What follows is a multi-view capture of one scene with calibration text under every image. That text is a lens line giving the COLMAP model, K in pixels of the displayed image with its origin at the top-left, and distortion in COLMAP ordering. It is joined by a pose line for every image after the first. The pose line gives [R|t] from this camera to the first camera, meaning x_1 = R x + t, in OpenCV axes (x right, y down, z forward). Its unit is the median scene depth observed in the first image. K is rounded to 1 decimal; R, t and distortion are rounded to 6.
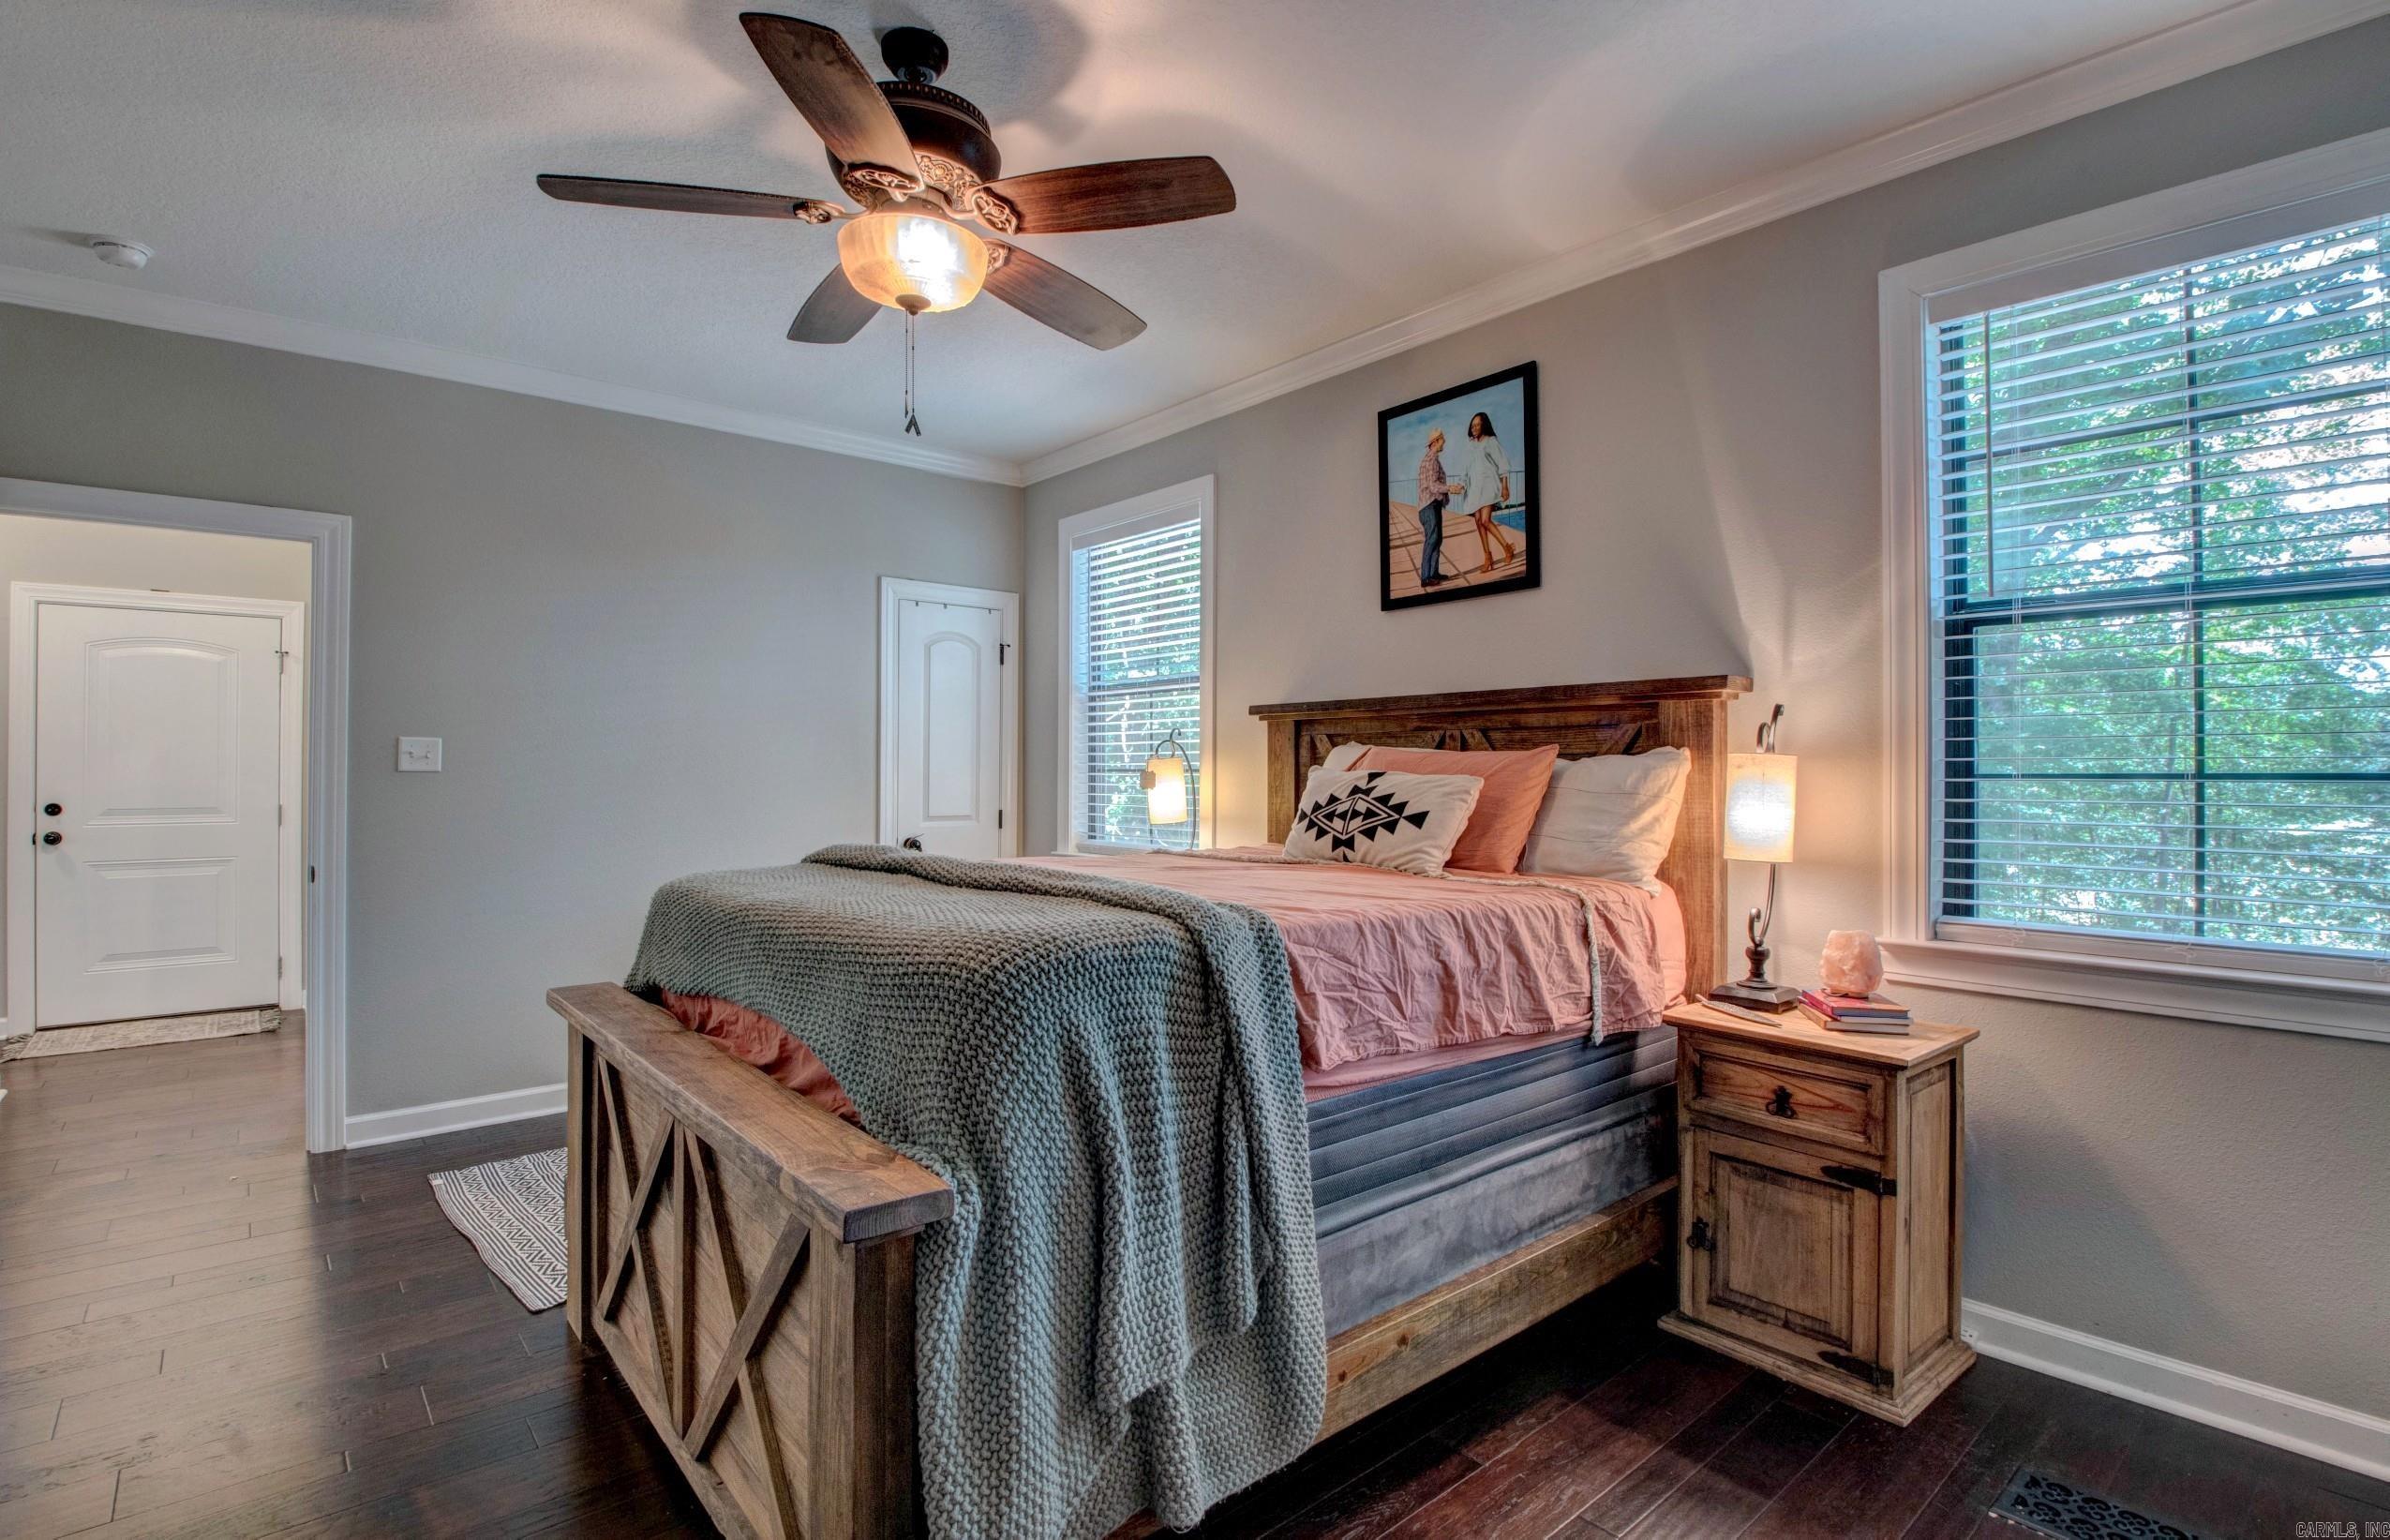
lens RADIAL K [[1100.8, 0, 1180.9], [0, 1100.8, 765.1], [0, 0, 1]] dist [0.003984, -0.016461]
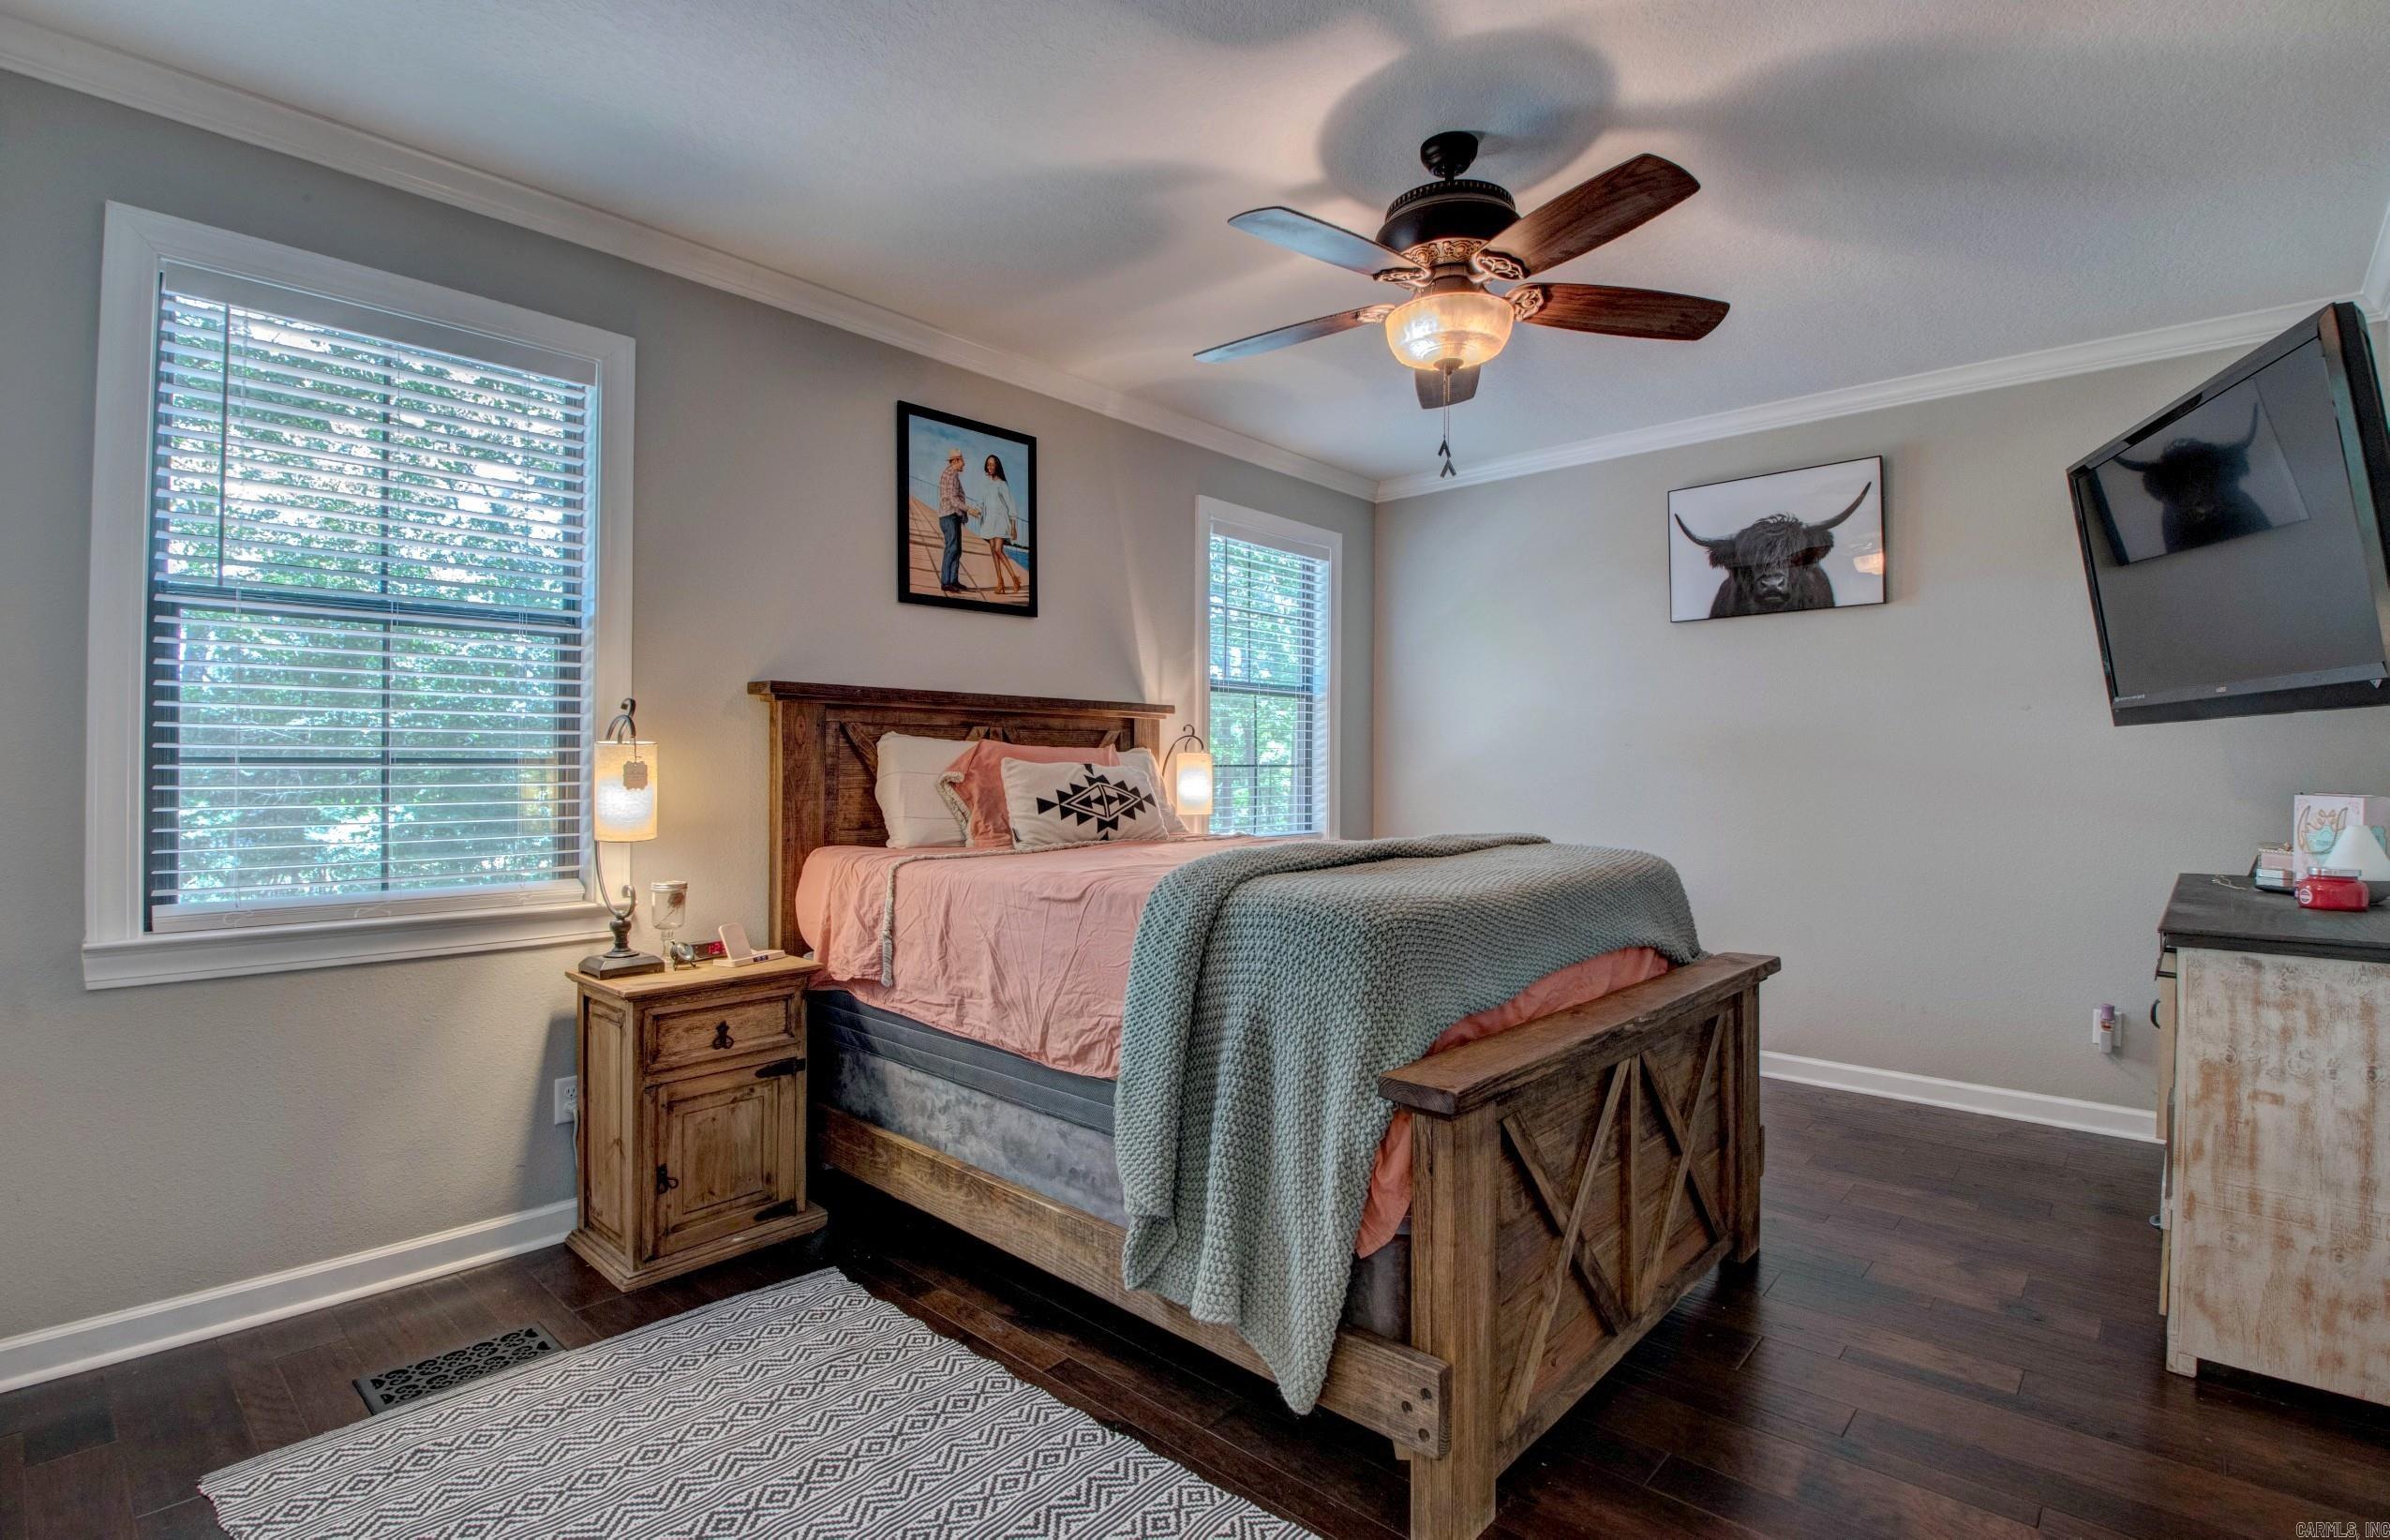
lens RADIAL K [[1100.8, 0, 1180.9], [0, 1100.8, 765.1], [0, 0, 1]] dist [0.003984, -0.016461]
pose [[-0.121941, -0.001505, 0.992536, -0.904593], [-0.006880, 0.999976, 0.000671, 0.005671], [-0.992513, -0.006747, -0.121949, 0.937828]]
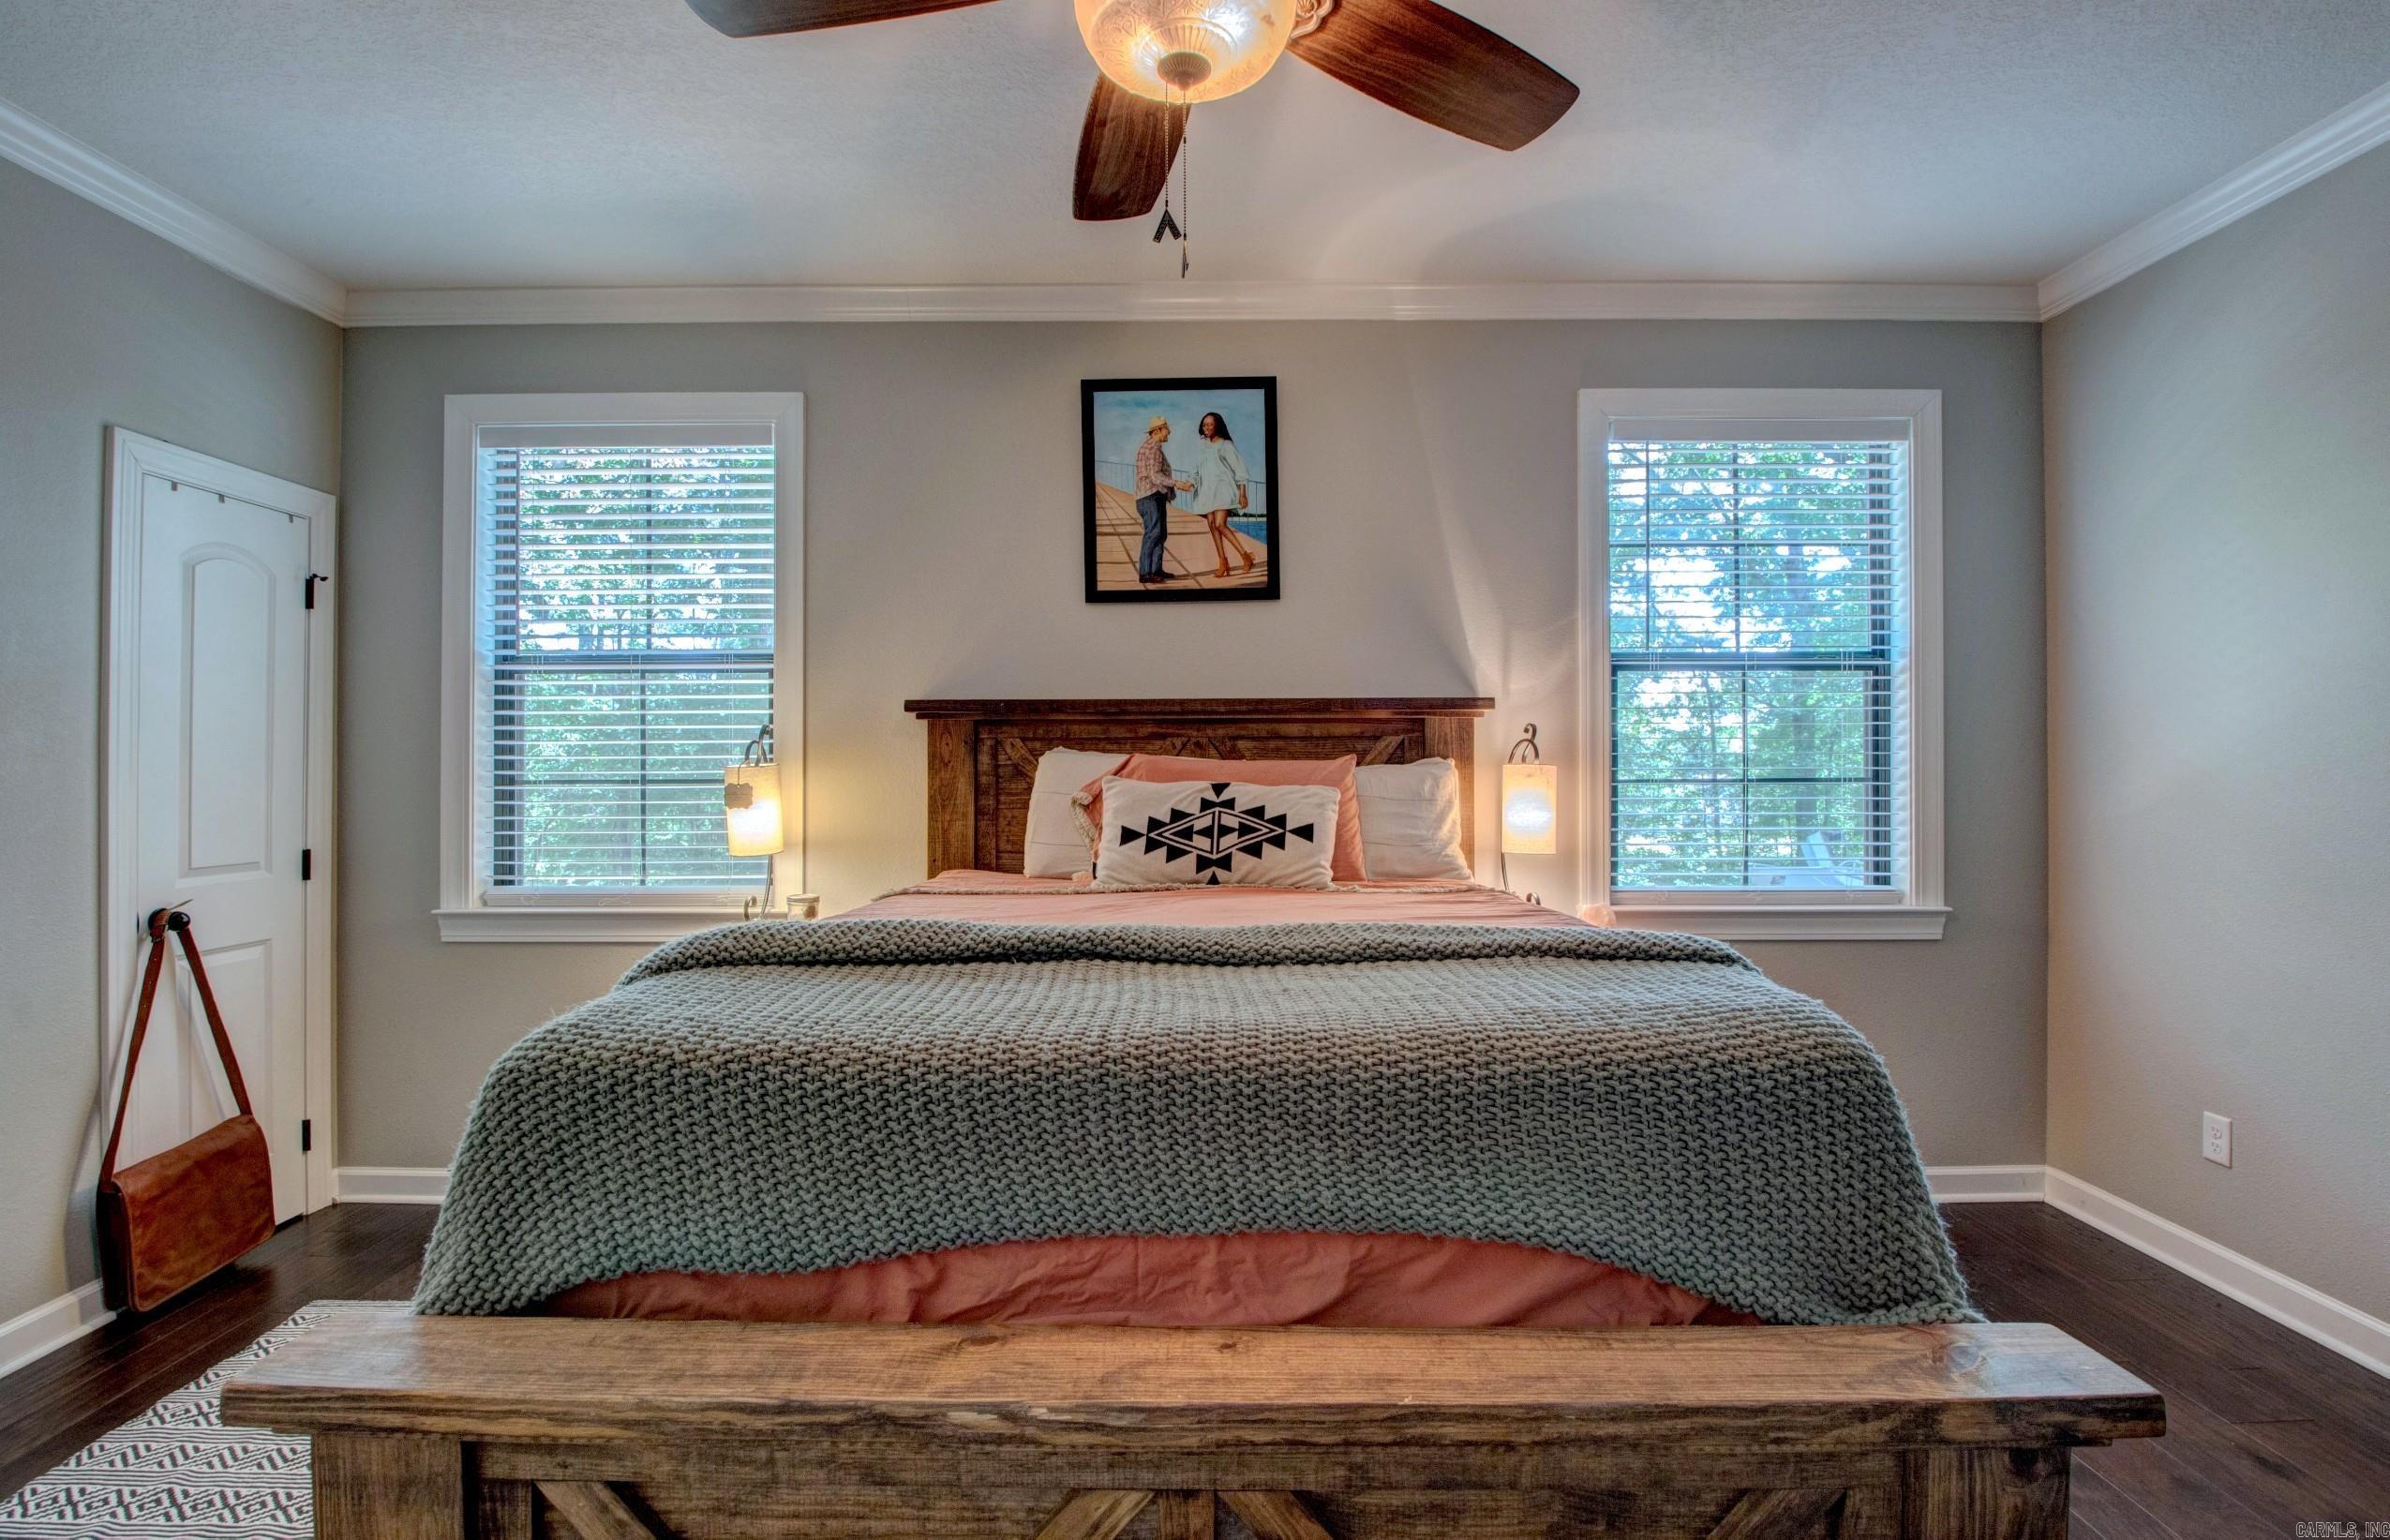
lens RADIAL K [[1091.4, 0, 1185.2], [0, 1091.4, 760.9], [0, 0, 1]] dist [0.030205, -0.052166]
pose [[0.650726, 0.002055, 0.759310, -0.476486], [0.001453, 0.999991, -0.003952, -0.007650], [-0.759312, 0.003675, 0.650717, 0.386894]]
